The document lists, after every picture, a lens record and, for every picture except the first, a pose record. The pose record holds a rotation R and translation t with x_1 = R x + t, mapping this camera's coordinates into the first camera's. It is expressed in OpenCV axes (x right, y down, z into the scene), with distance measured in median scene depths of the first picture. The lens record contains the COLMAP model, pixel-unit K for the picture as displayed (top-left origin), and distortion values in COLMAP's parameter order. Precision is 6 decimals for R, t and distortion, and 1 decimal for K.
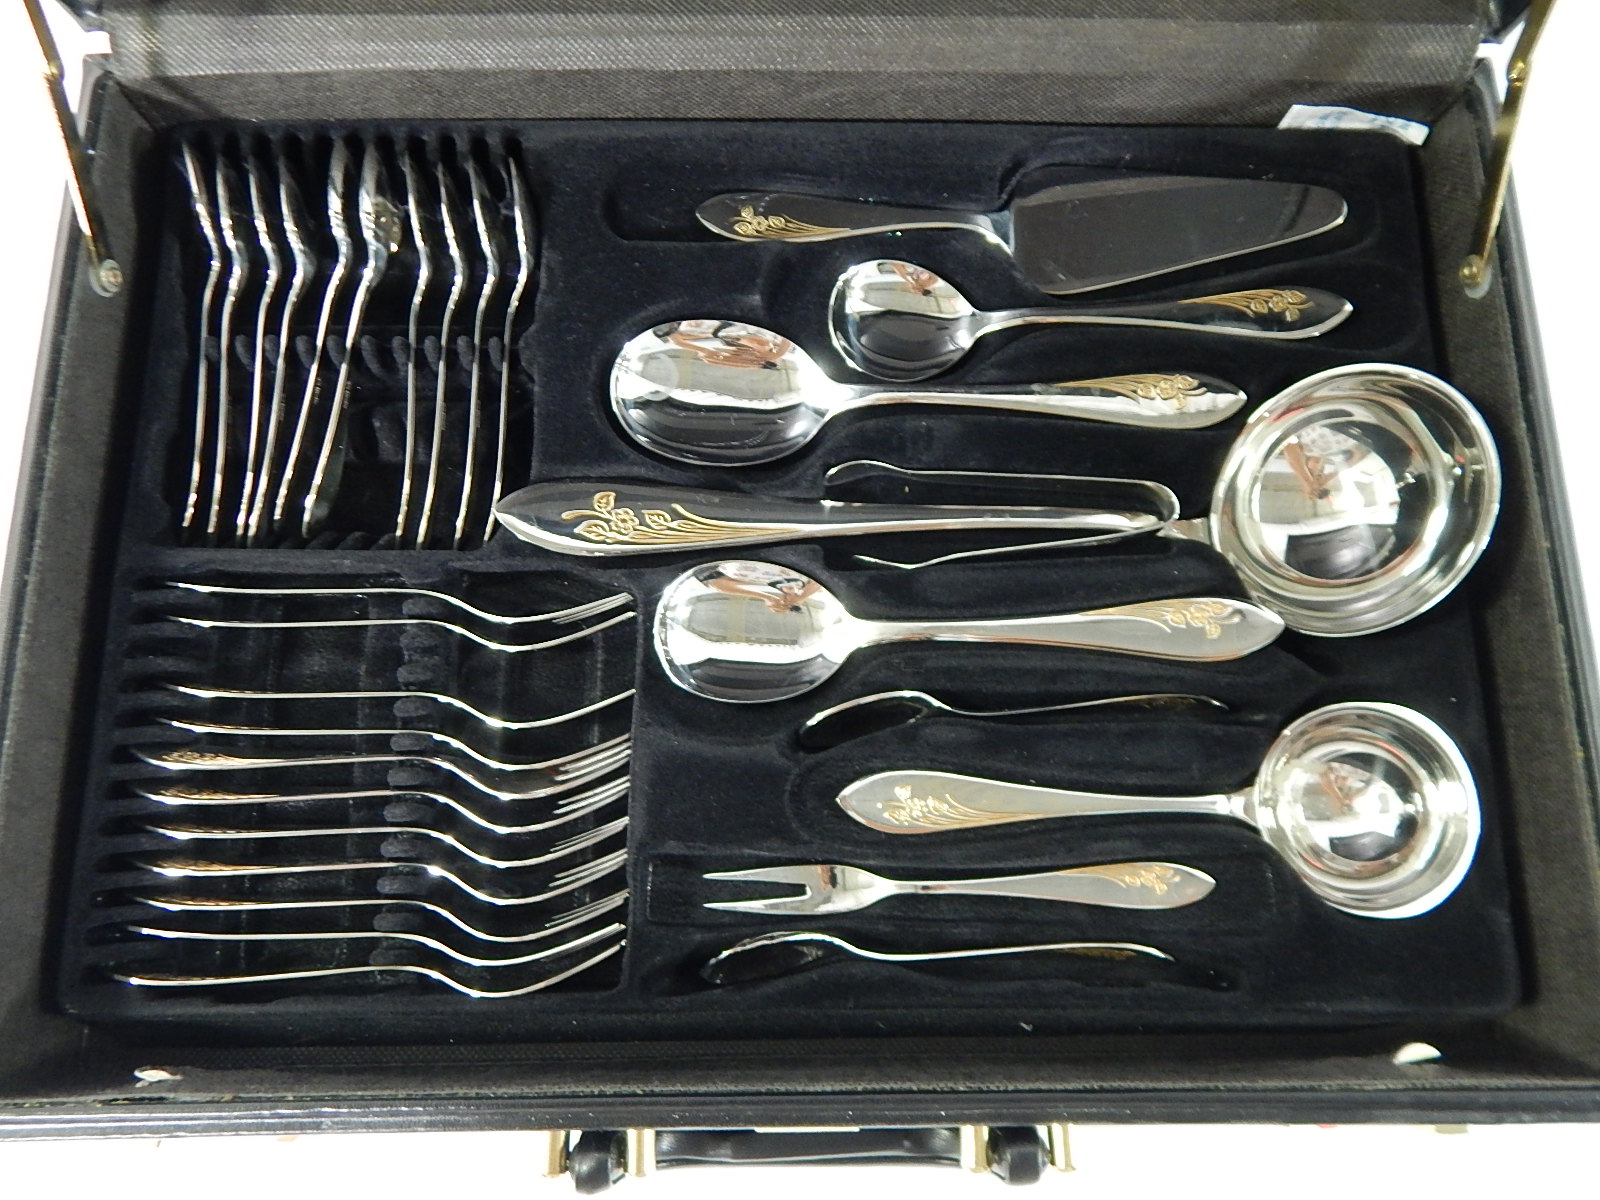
lens RADIAL K [[1125.5, 0, 812.8], [0, 1125.5, 615.8], [0, 0, 1]] dist [-0.036571, 0.005245]
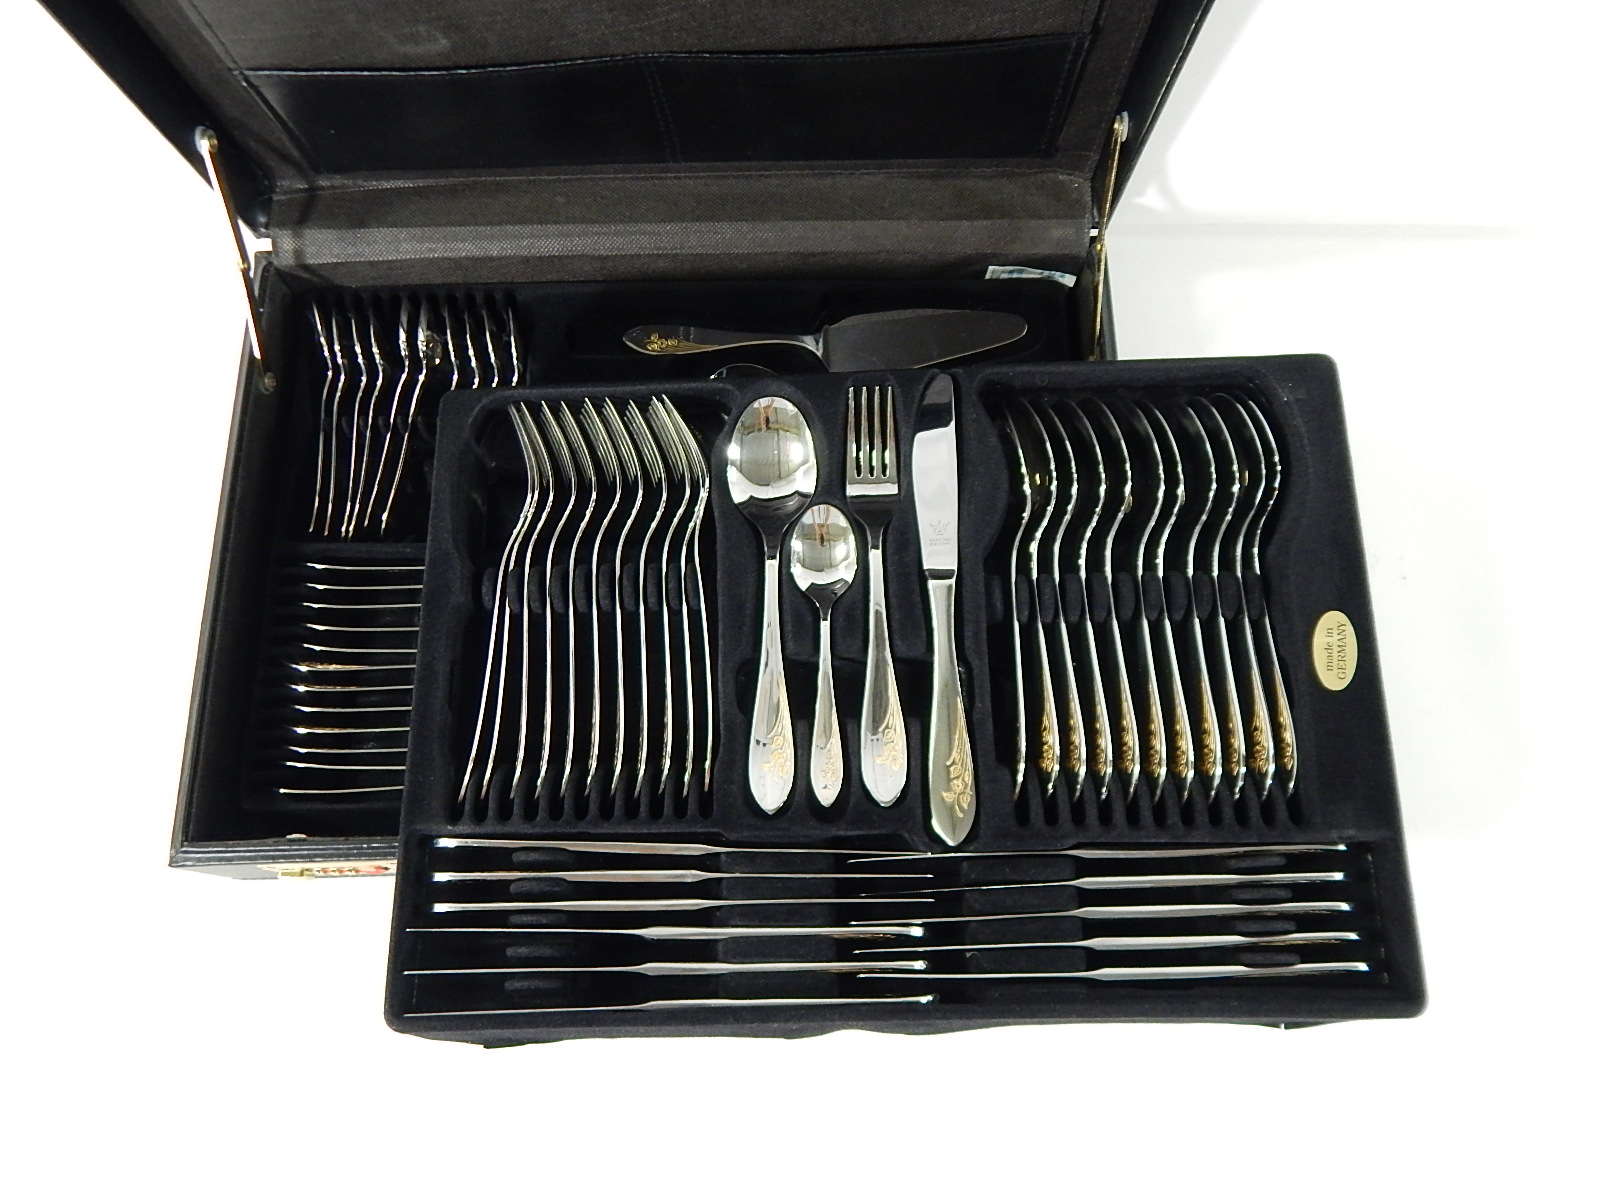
lens RADIAL K [[1125.5, 0, 796.3], [0, 1125.5, 609.4], [0, 0, 1]] dist [-0.036571, 0.005245]
pose [[0.999638, -0.009413, -0.025191, 0.192063], [0.007657, 0.997591, -0.068943, 0.152039], [0.025780, 0.068726, 0.997302, -0.610136]]
